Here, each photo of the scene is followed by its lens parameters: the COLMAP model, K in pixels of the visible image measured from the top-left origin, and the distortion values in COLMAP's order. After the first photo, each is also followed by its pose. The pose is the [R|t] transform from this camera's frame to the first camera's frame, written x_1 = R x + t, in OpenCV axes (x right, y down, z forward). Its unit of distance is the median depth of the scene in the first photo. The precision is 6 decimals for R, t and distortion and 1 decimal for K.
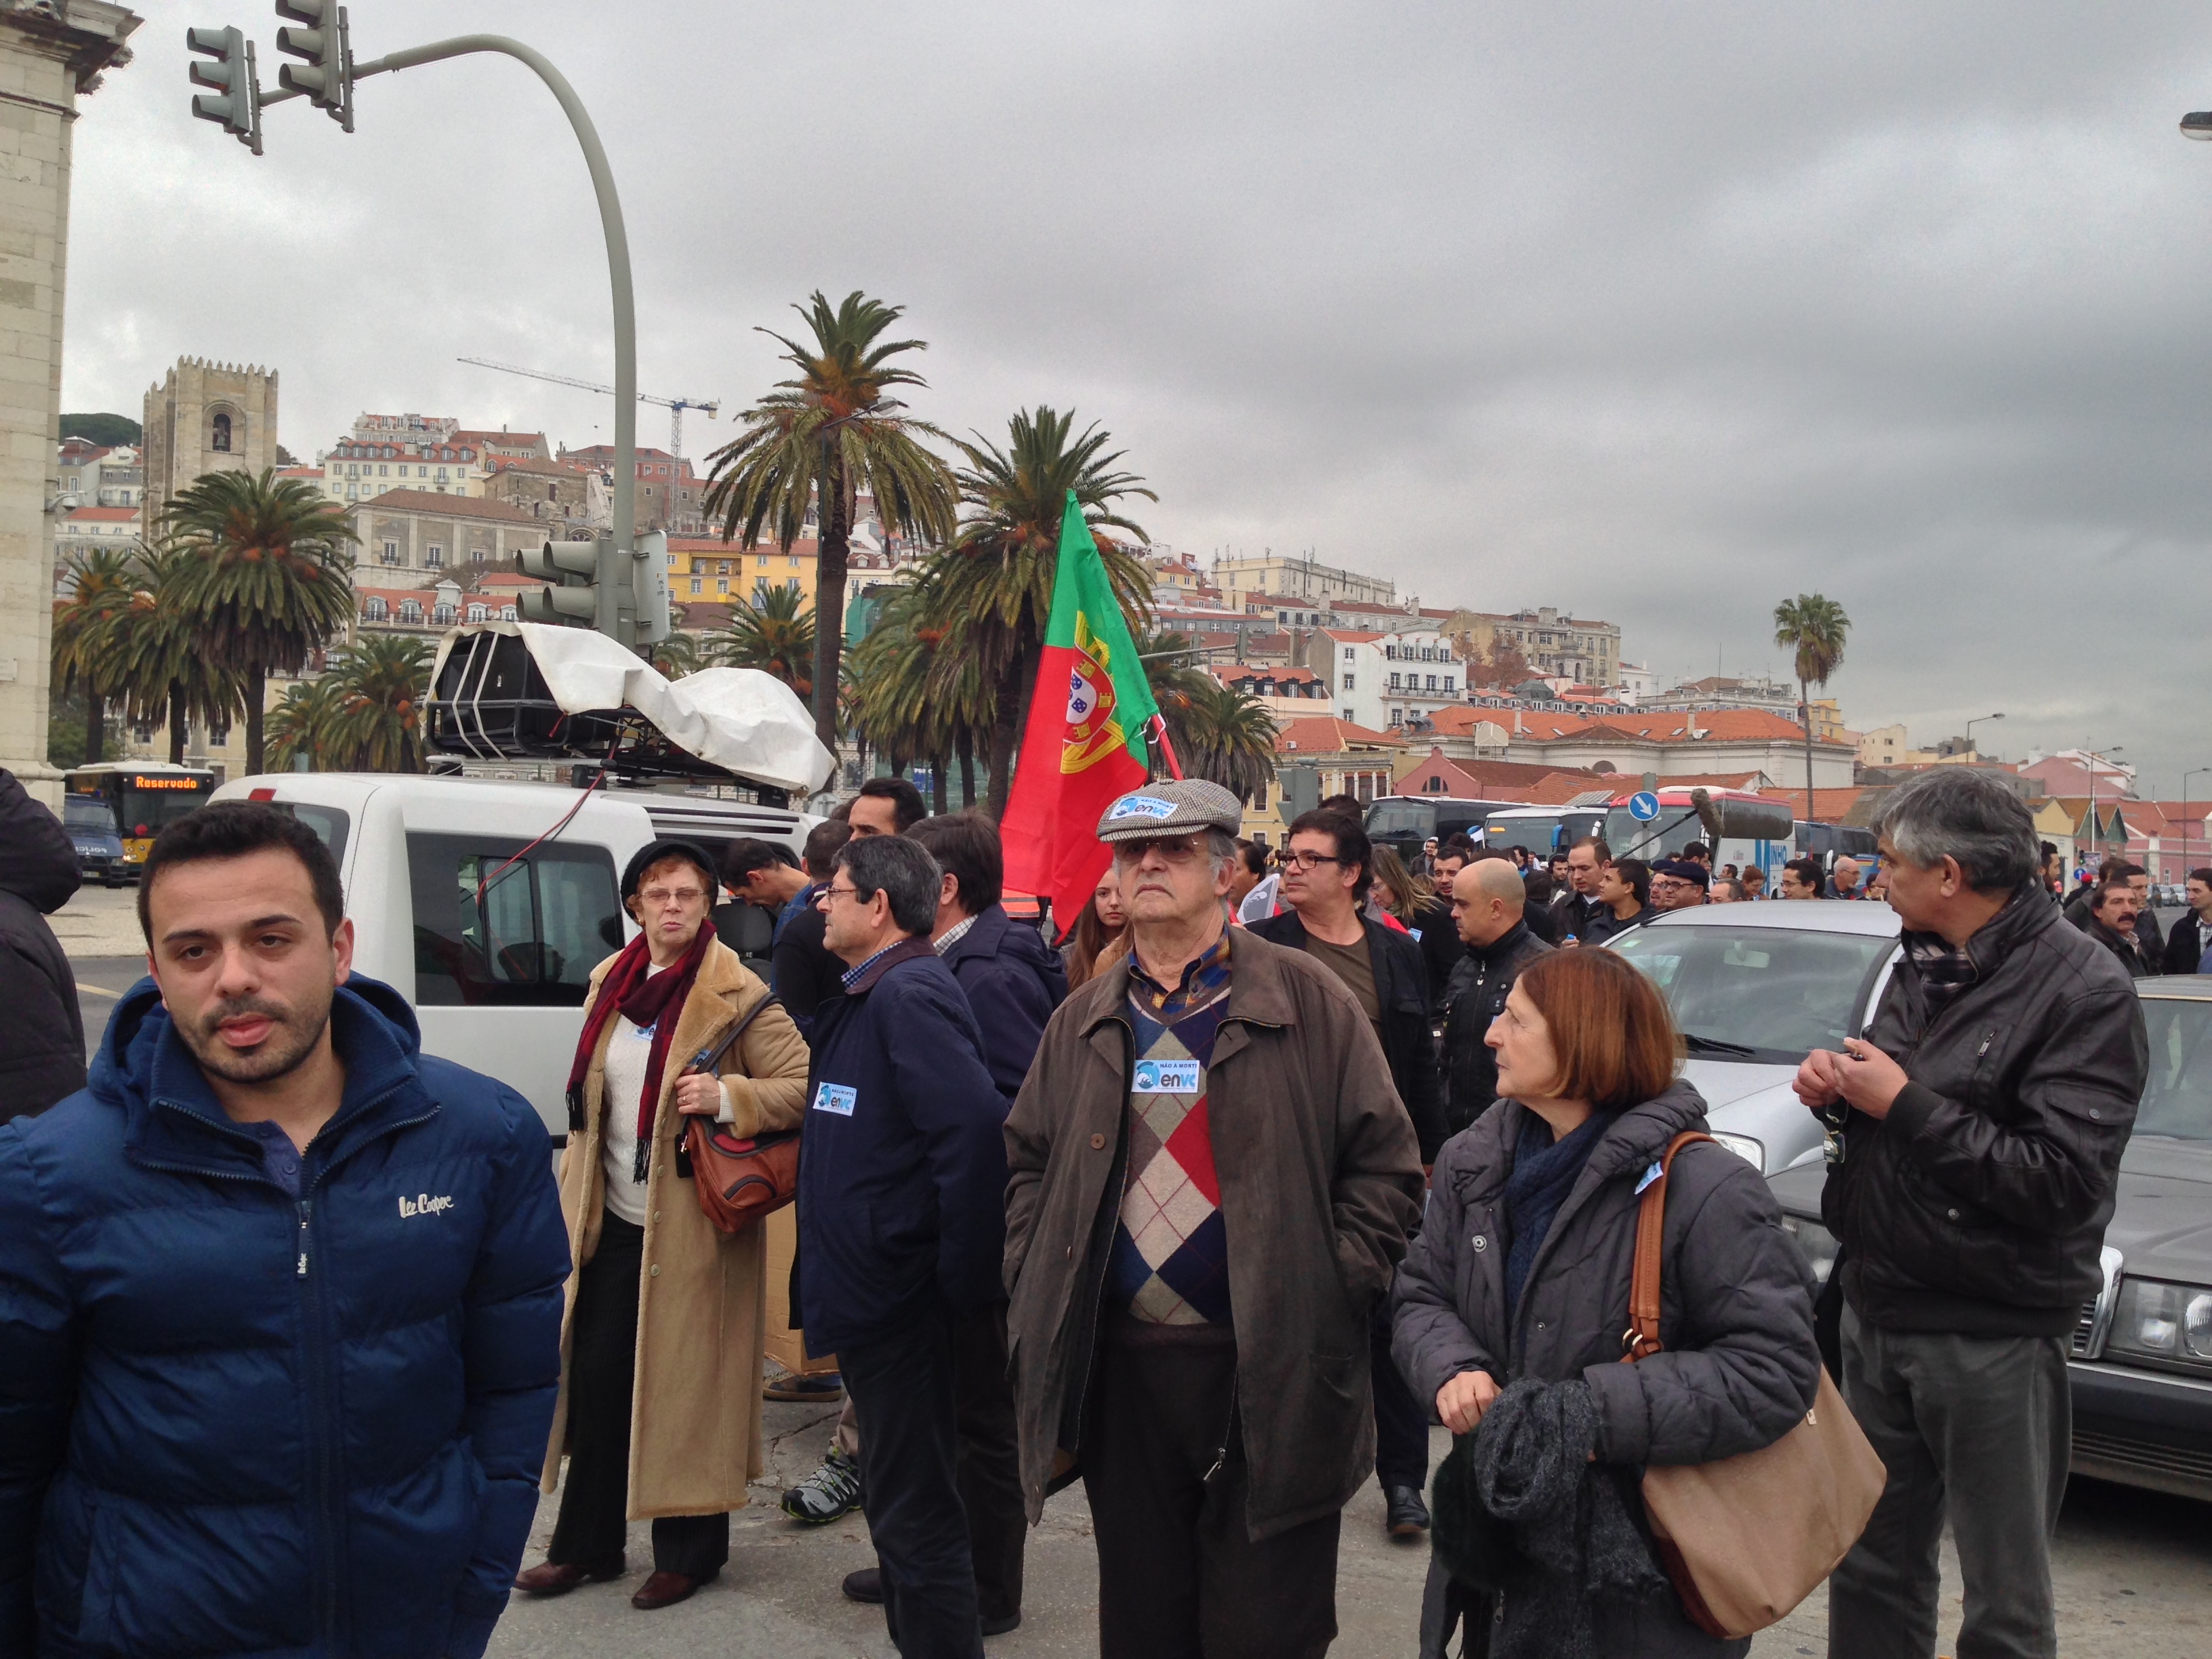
lens RADIAL K [[2013.4, 0, 1096.7], [0, 2013.4, 822.7], [0, 0, 1]] dist [0.060551, 0.022707]
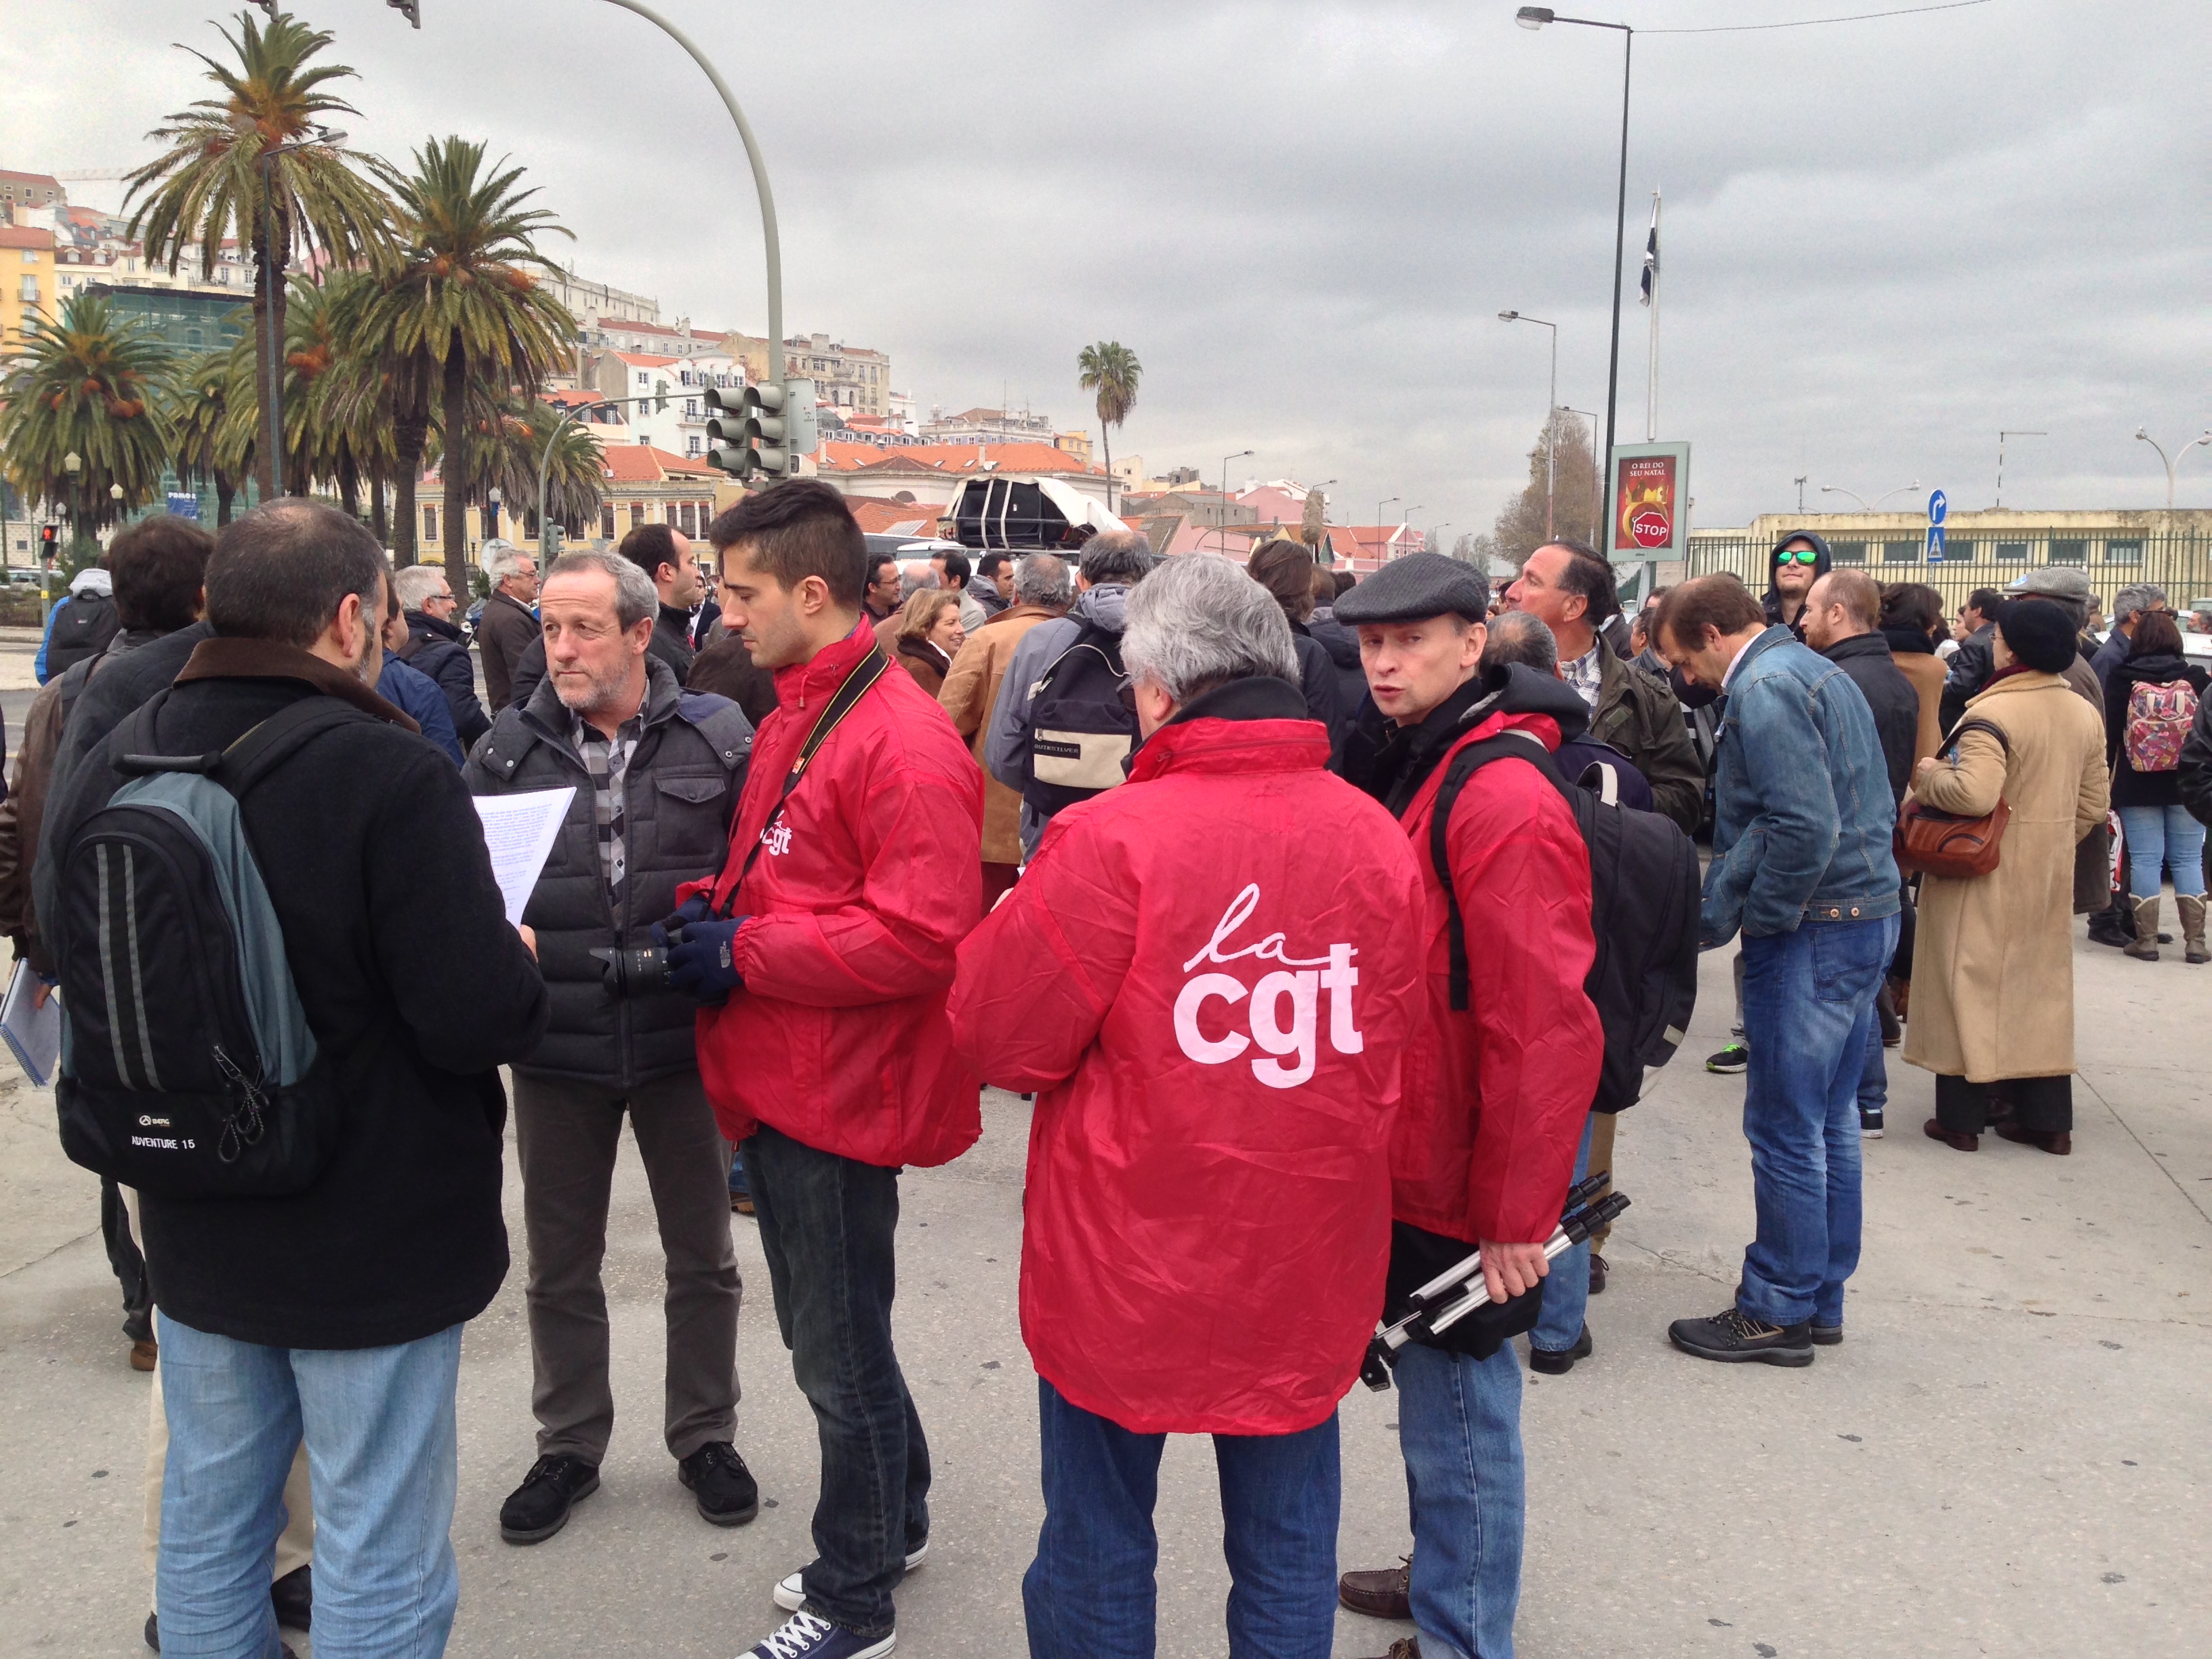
lens RADIAL K [[2009.6, 0, 1090.2], [0, 2009.6, 816.6], [0, 0, 1]] dist [0.143750, -0.256280]
pose [[0.934936, -0.056241, 0.350330, -0.037168], [0.009837, 0.991087, 0.132854, -0.001211], [-0.354680, -0.120764, 0.927156, -0.032654]]
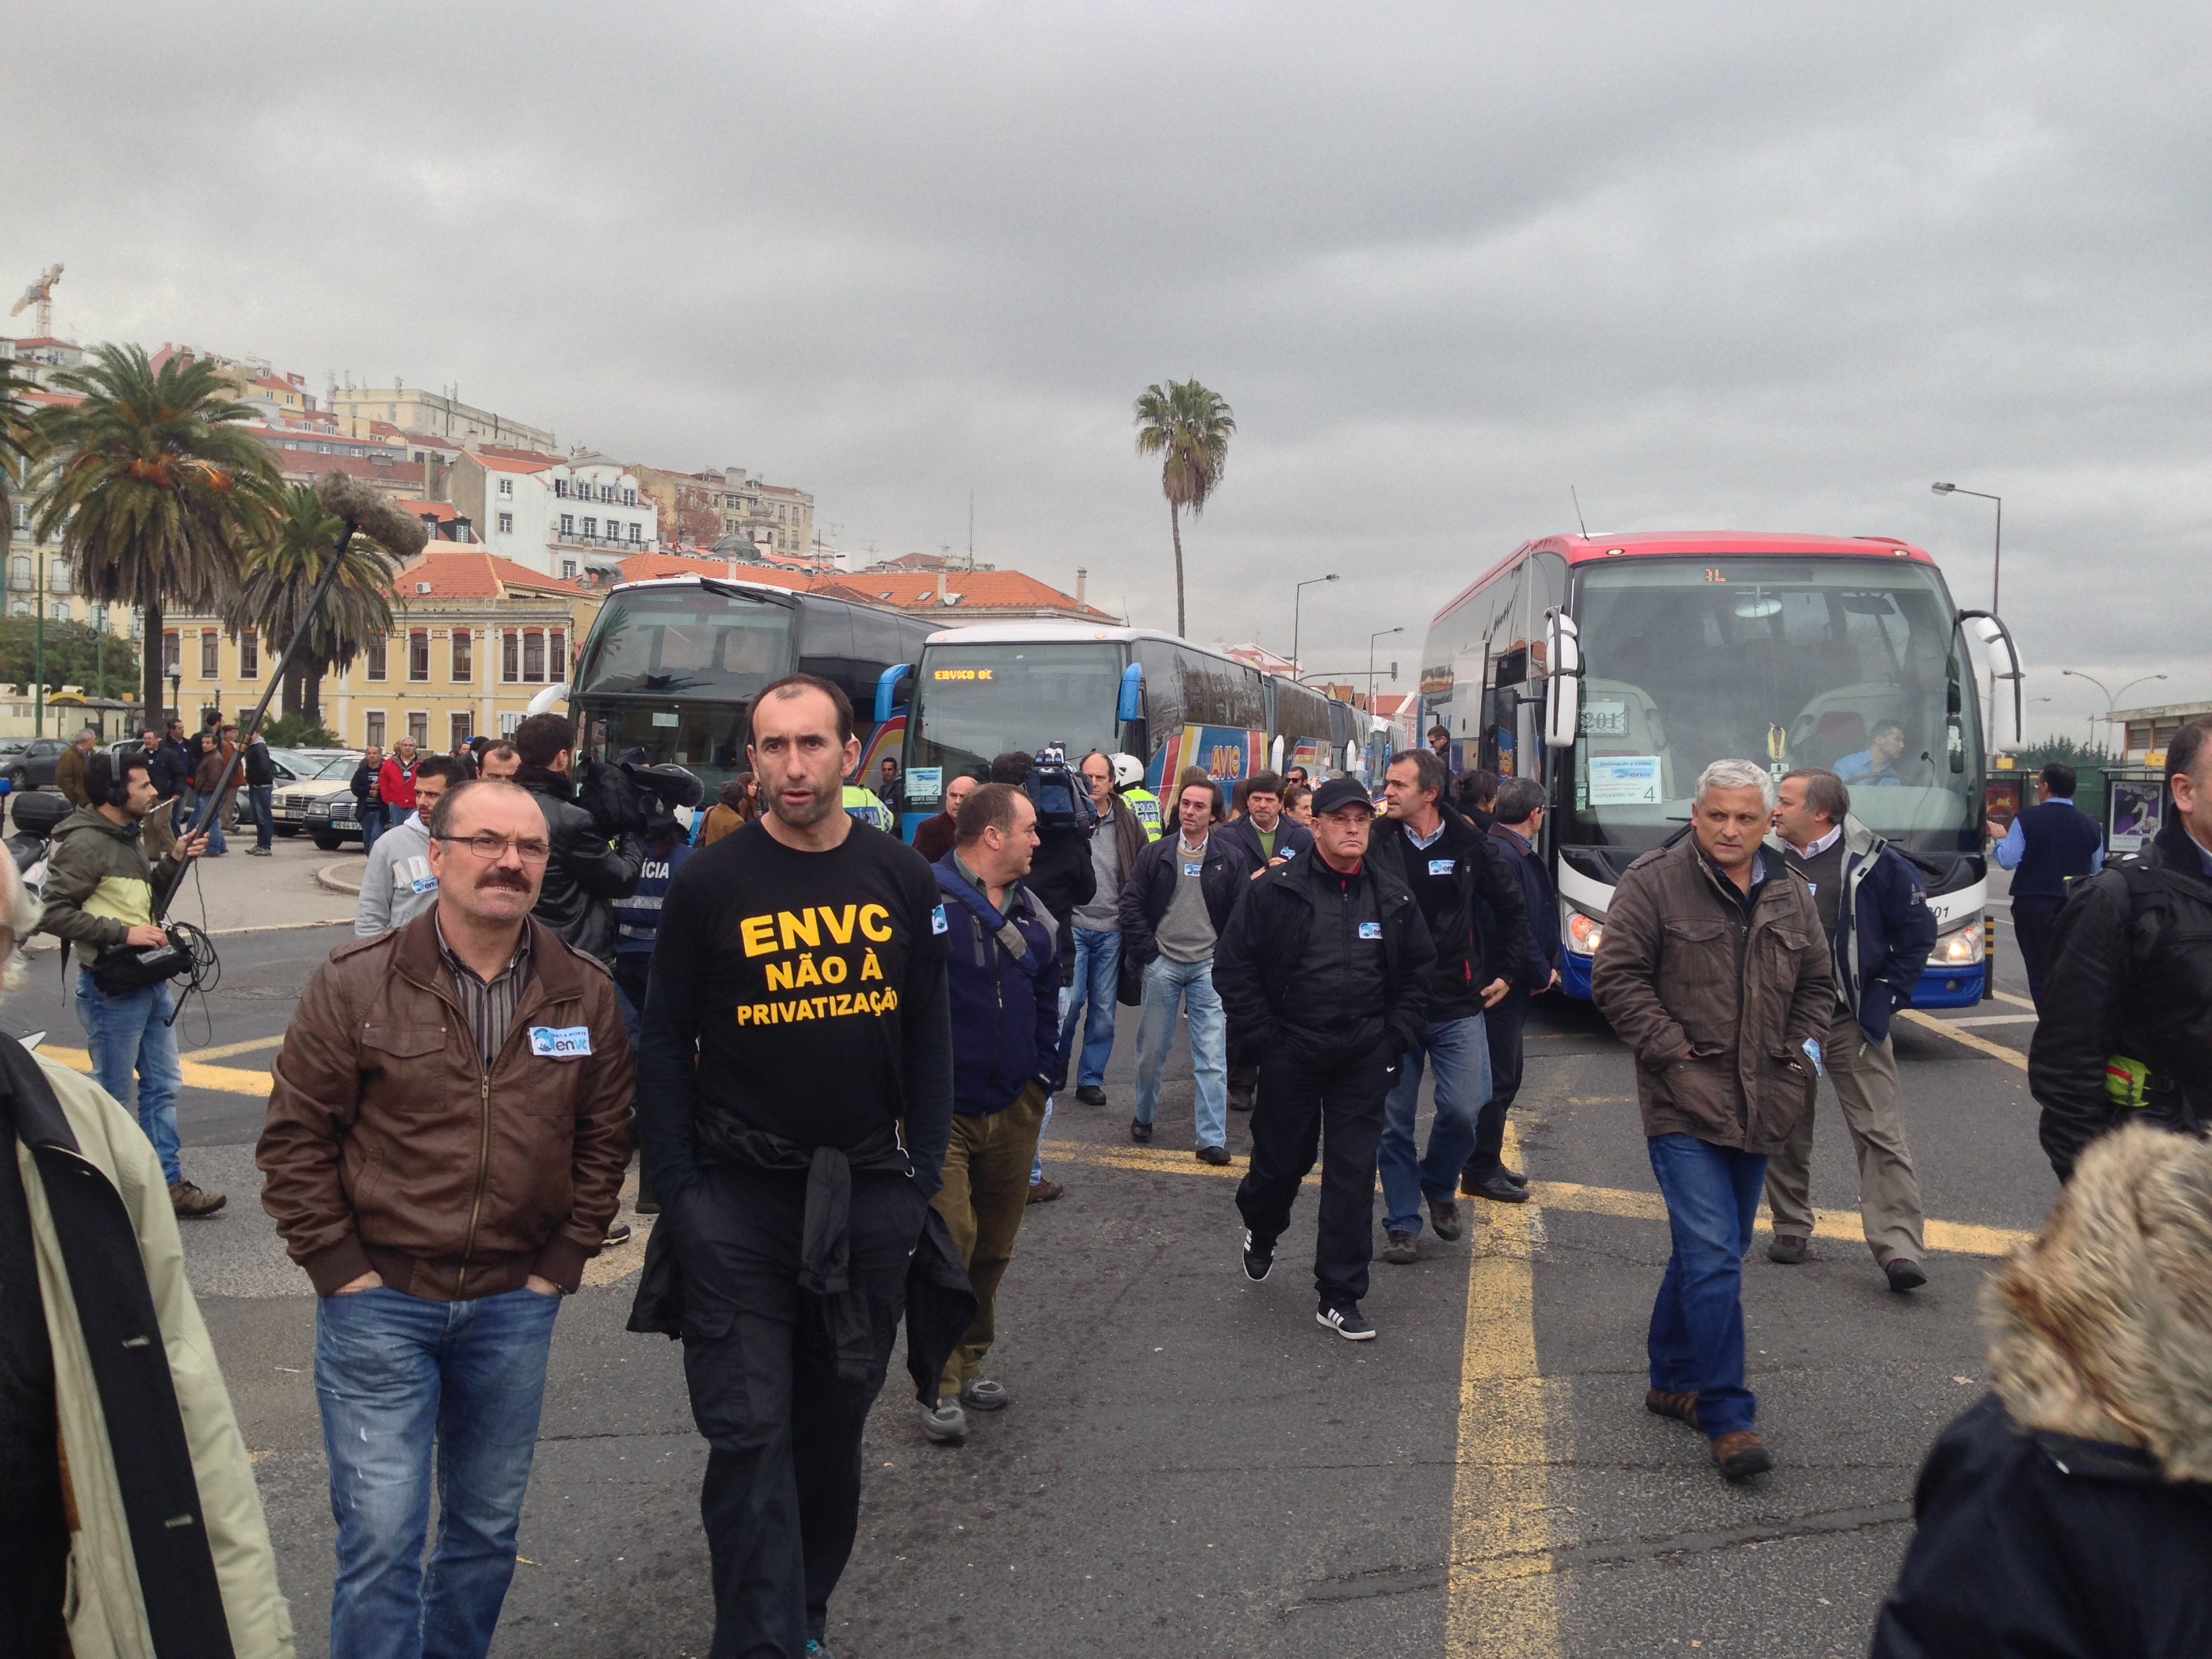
lens RADIAL K [[2013.4, 0, 1096.7], [0, 2013.4, 822.7], [0, 0, 1]] dist [0.060551, 0.022707]
pose [[0.917100, -0.010406, 0.398522, 0.025562], [-0.010918, 0.998629, 0.051201, 0.003931], [-0.398508, -0.051307, 0.915729, 0.223383]]
